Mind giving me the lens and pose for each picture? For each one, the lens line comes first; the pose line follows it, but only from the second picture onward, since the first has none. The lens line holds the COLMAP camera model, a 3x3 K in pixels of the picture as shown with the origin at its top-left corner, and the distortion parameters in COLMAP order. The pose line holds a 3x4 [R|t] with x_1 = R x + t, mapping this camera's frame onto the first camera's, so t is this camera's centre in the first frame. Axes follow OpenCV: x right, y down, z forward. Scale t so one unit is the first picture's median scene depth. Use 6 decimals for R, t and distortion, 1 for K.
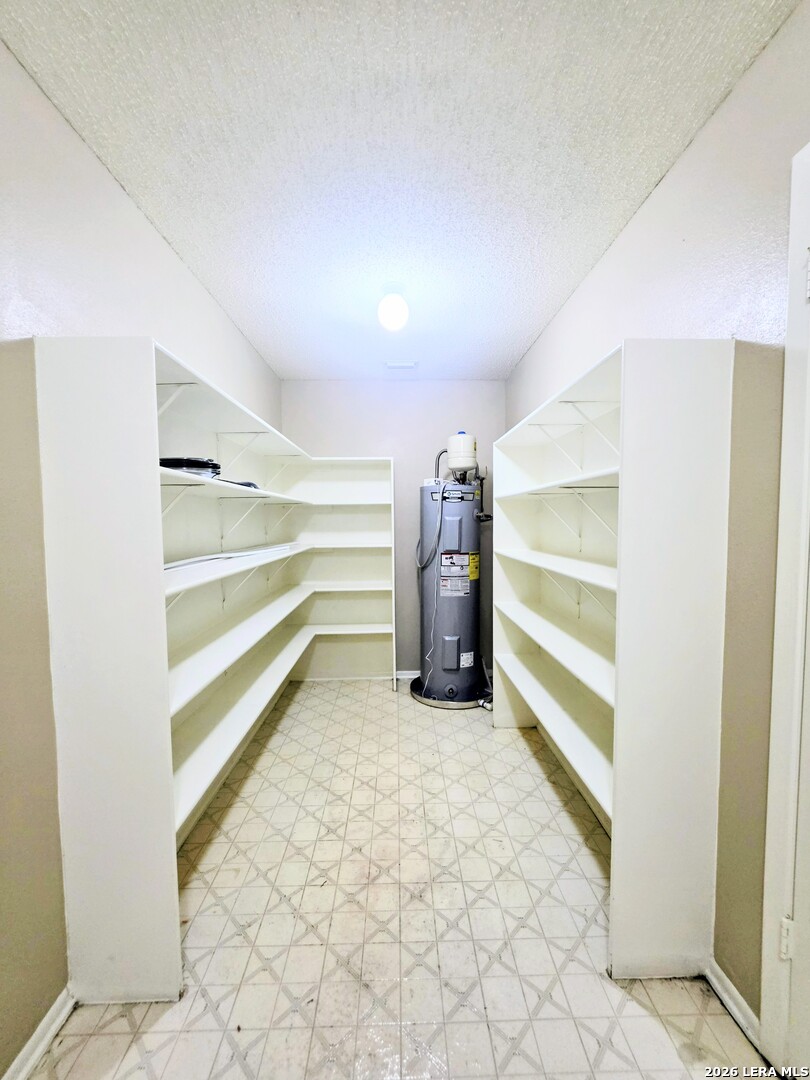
lens RADIAL K [[435.4, 0, 410.7], [0, 435.4, 544.2], [0, 0, 1]] dist [-0.004676, 0.000787]
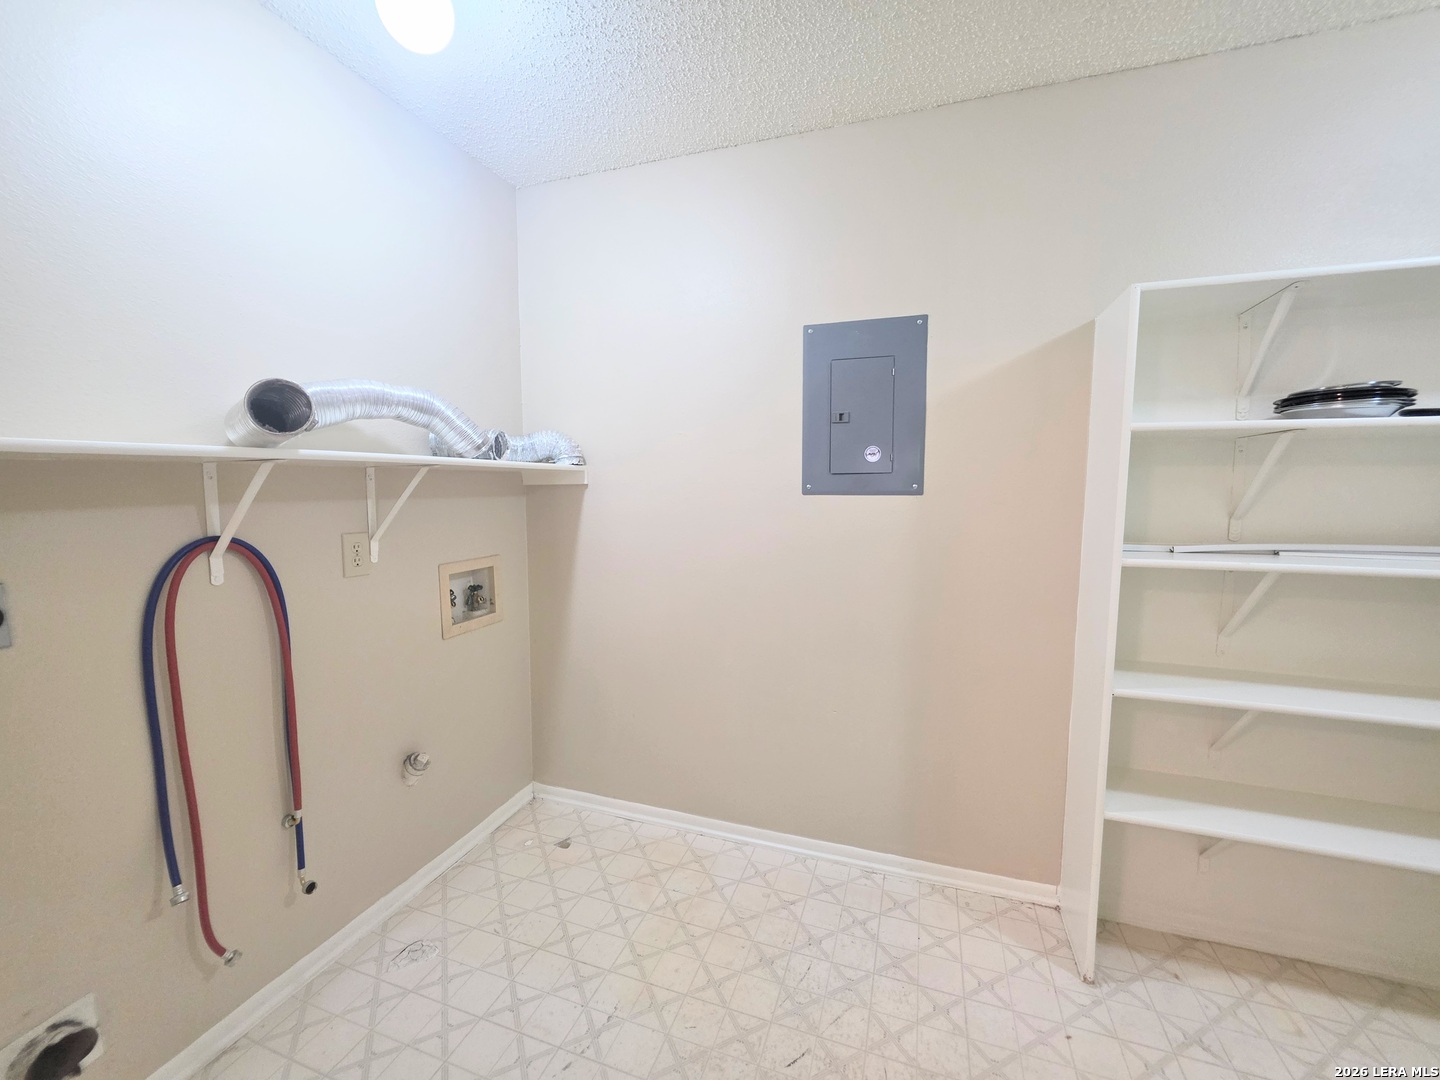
lens RADIAL K [[580.6, 0, 724.8], [0, 580.6, 537.0], [0, 0, 1]] dist [-0.004676, 0.000787]
pose [[-0.351836, 0.100085, -0.930696, 0.887376], [-0.038638, 0.991867, 0.121270, -0.061911], [0.935264, 0.078627, -0.345108, 0.643497]]
